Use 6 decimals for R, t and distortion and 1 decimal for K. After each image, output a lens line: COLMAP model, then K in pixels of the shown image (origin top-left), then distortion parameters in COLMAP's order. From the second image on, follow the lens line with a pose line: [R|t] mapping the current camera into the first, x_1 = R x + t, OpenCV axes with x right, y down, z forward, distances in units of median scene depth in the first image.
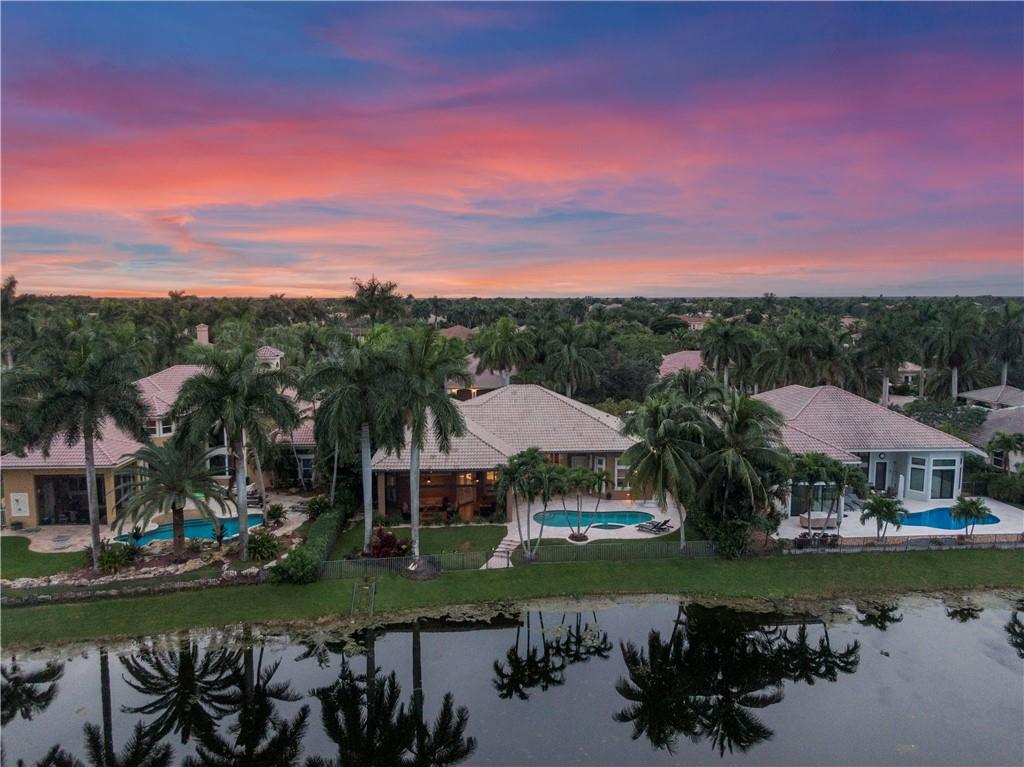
lens RADIAL K [[718.2, 0, 512.0], [0, 718.2, 383.5], [0, 0, 1]] dist [-0.005724, -0.002157]
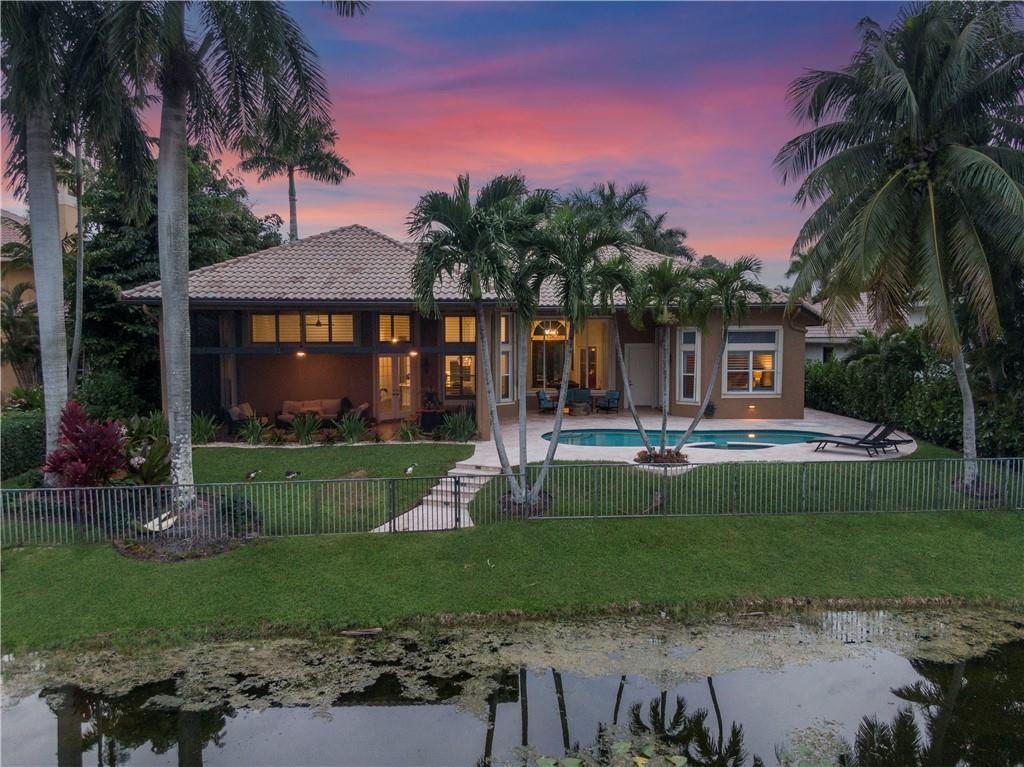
lens RADIAL K [[718.2, 0, 512.0], [0, 718.2, 383.5], [0, 0, 1]] dist [-0.005724, -0.002157]
pose [[0.999267, -0.003294, -0.038143, 0.031919], [0.000979, 0.998166, -0.060532, 0.207079], [0.038273, 0.060450, 0.997437, 0.661012]]
